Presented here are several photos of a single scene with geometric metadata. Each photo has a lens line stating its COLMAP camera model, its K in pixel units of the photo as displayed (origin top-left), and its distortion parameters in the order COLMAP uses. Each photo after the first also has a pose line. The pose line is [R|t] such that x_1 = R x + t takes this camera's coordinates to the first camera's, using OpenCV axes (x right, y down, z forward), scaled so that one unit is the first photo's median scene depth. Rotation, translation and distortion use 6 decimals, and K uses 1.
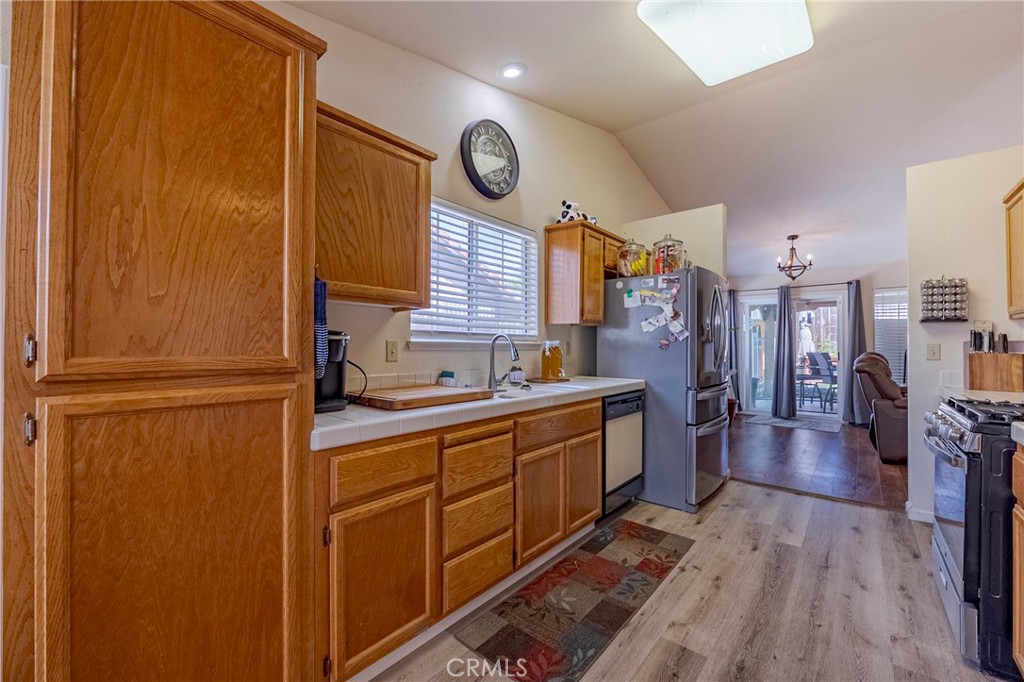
lens RADIAL K [[406.8, 0, 510.8], [0, 406.8, 340.9], [0, 0, 1]] dist [-0.015128, 0.001349]
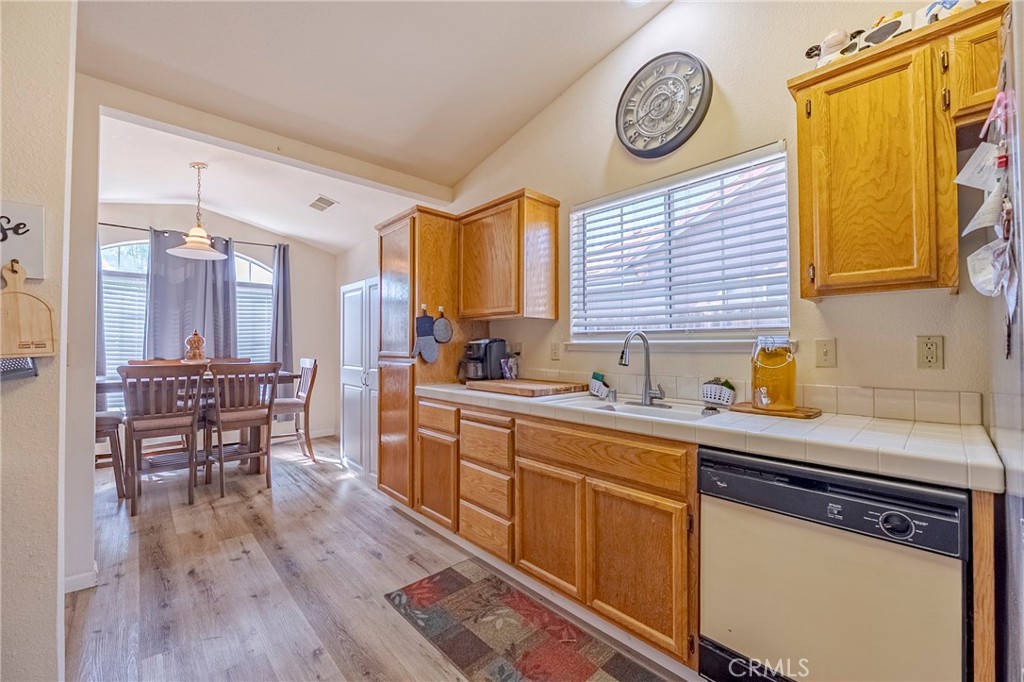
lens RADIAL K [[406.8, 0, 512.3], [0, 406.8, 340.2], [0, 0, 1]] dist [-0.015128, 0.001349]
pose [[-0.107084, -0.017393, -0.994098, 1.045620], [0.016001, 0.999687, -0.019214, 0.015285], [0.994121, -0.017964, -0.106772, 1.120180]]
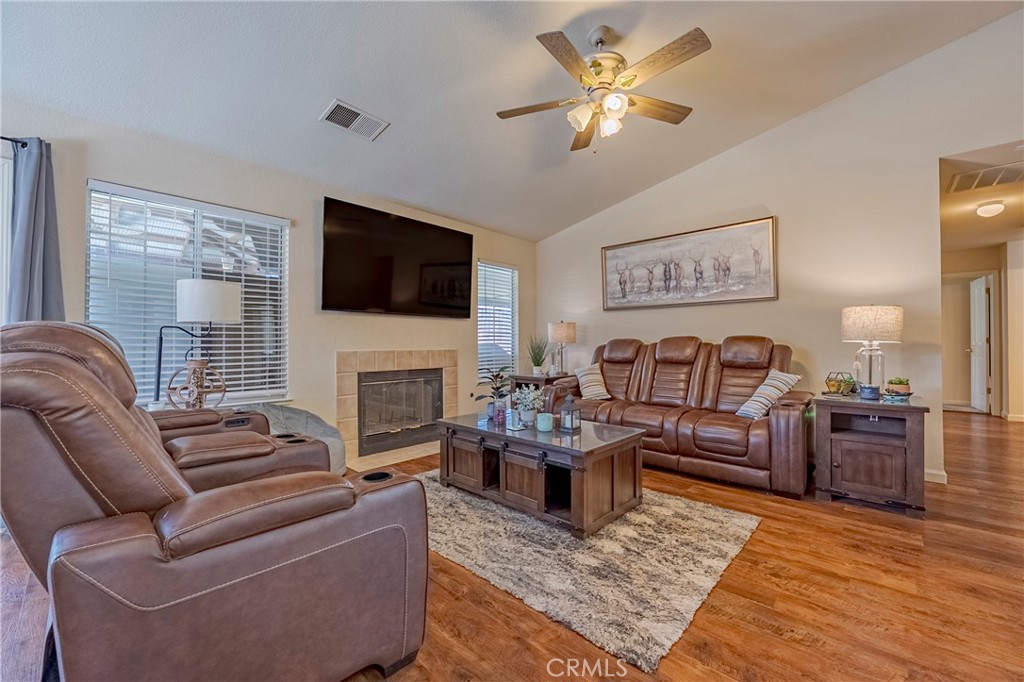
lens RADIAL K [[406.8, 0, 508.5], [0, 406.8, 341.6], [0, 0, 1]] dist [-0.015128, 0.001349]
pose [[0.037844, 0.002395, 0.999281, 1.578317], [-0.013251, 0.999910, -0.001895, 0.102382], [-0.999196, -0.013170, 0.037873, 1.708744]]
